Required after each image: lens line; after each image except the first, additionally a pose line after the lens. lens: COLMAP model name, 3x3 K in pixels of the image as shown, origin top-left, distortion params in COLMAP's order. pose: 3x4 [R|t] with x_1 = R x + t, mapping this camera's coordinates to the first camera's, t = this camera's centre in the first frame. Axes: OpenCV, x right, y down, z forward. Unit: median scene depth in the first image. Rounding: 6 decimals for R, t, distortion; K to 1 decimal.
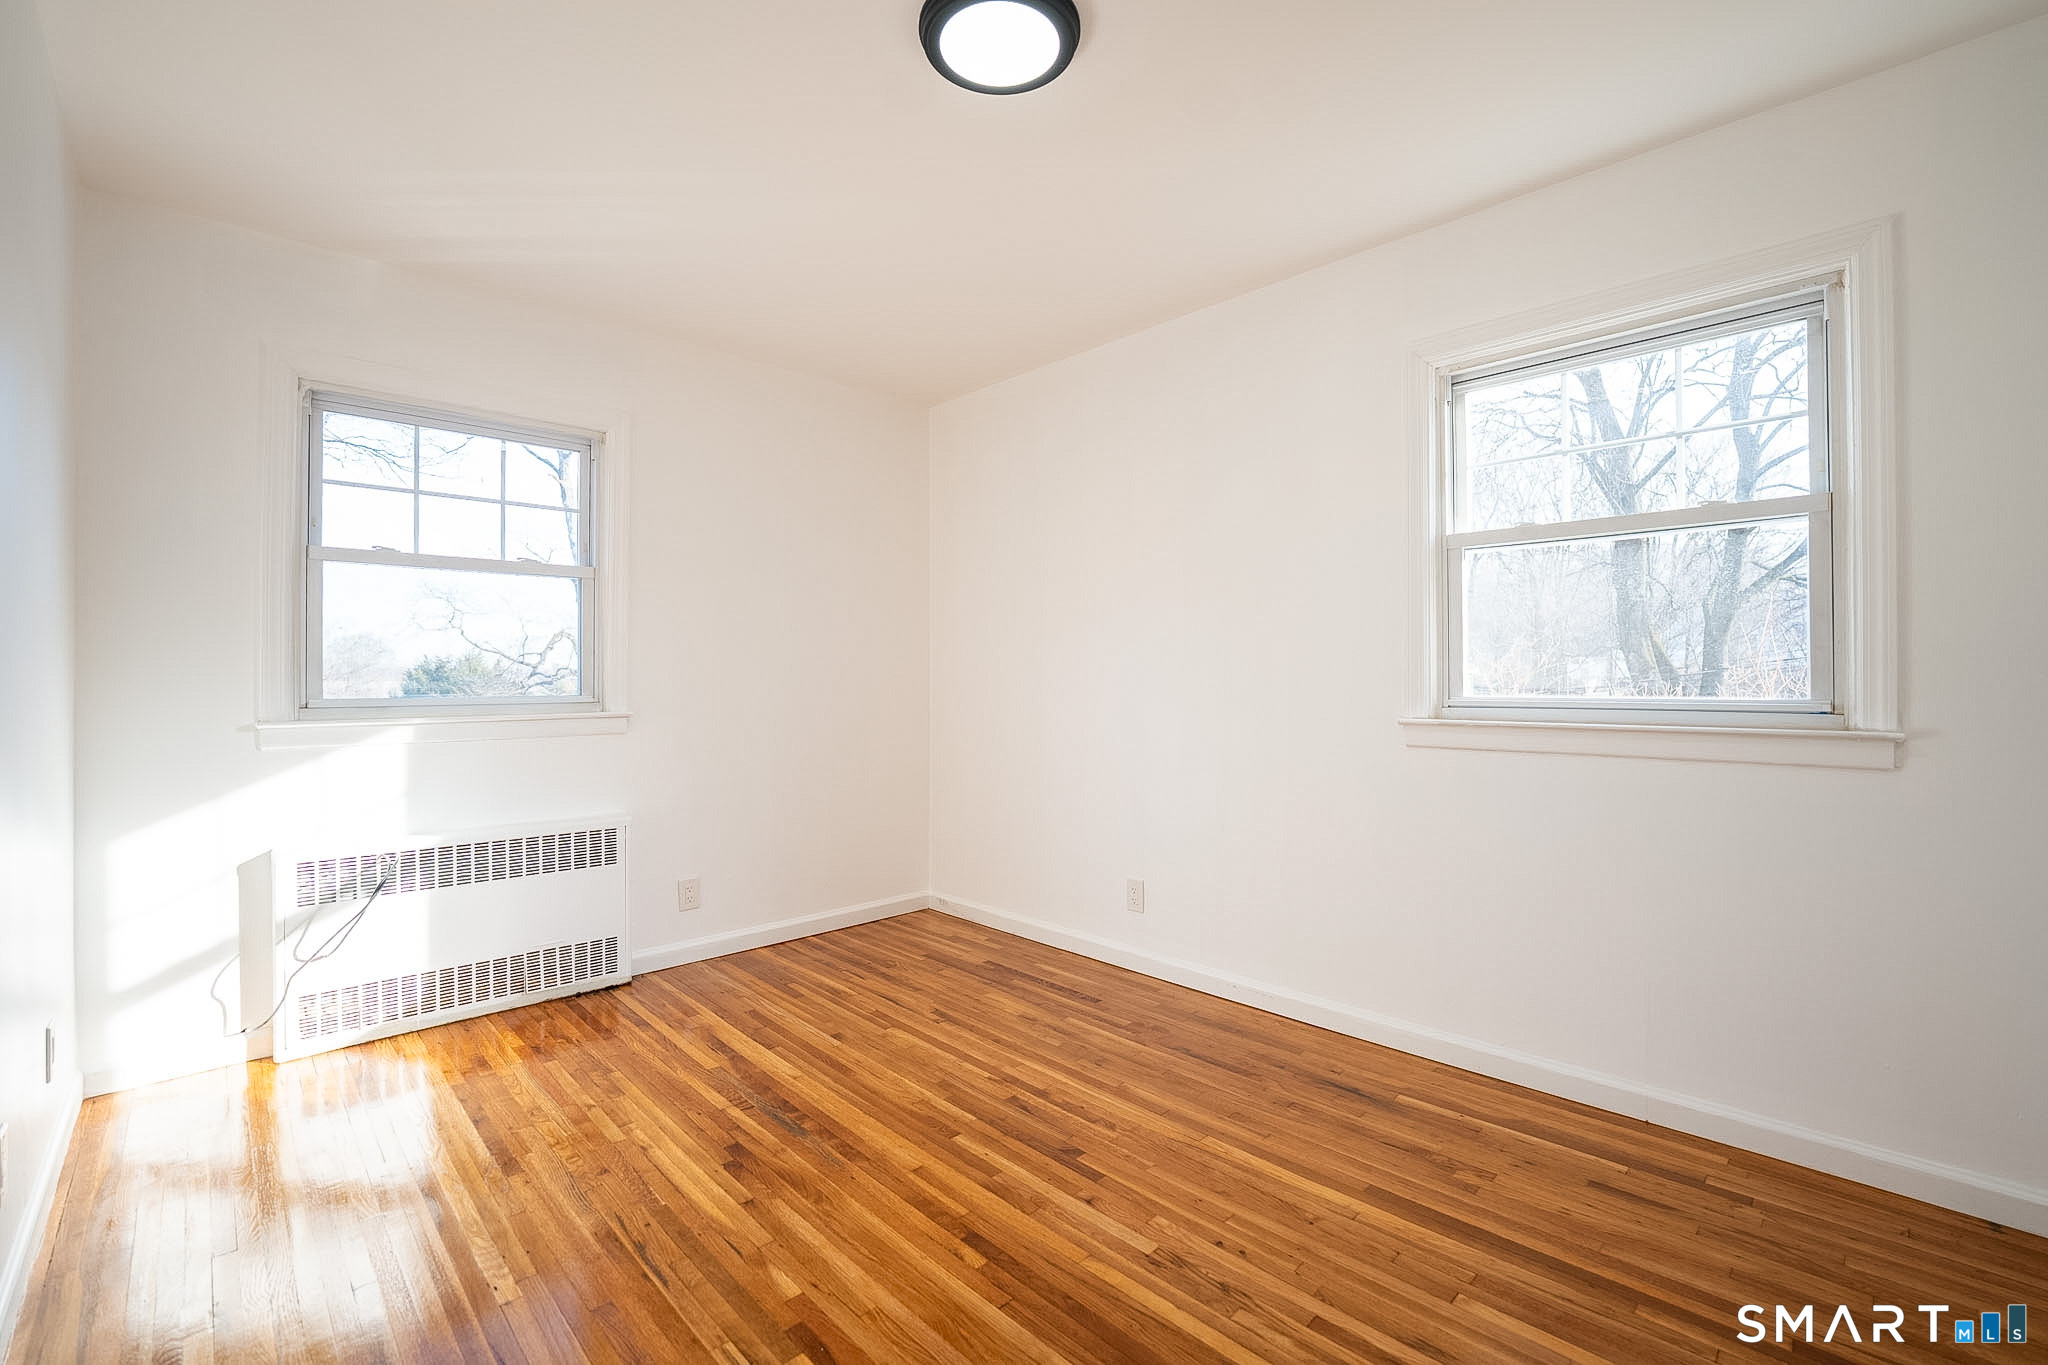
lens RADIAL K [[831.1, 0, 1024.0], [0, 831.1, 682.5], [0, 0, 1]] dist [-0.000435, 0.000066]
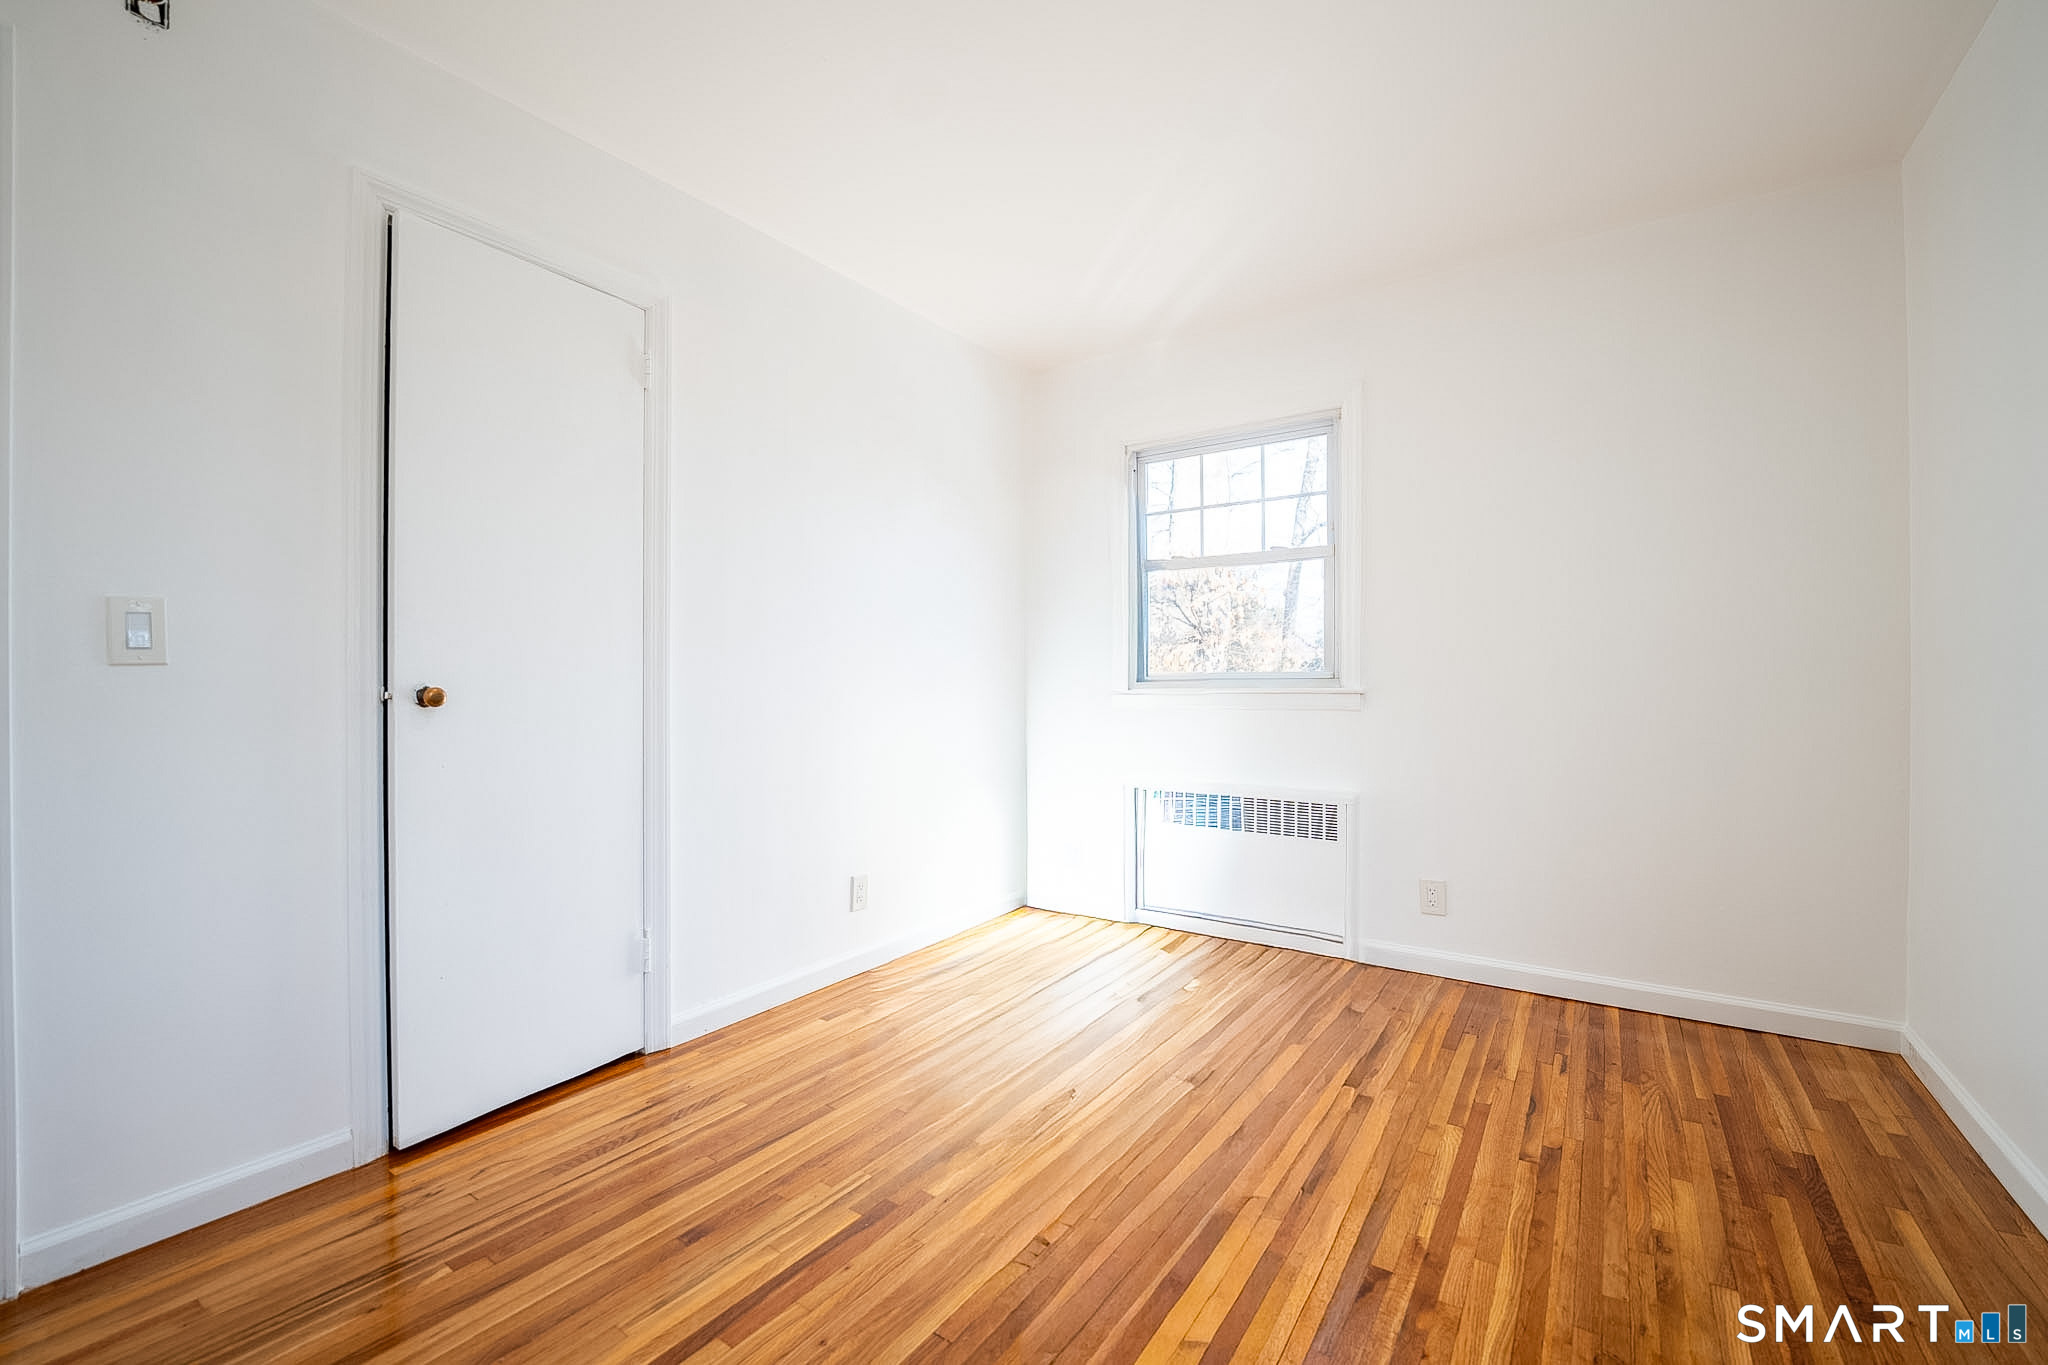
lens RADIAL K [[832.8, 0, 1016.0], [0, 832.8, 683.5], [0, 0, 1]] dist [-0.022752, 0.000407]
pose [[0.224206, 0.005481, -0.974526, 0.389271], [0.000281, 0.999984, 0.005688, 0.025398], [0.974542, -0.001549, 0.224201, 0.412619]]
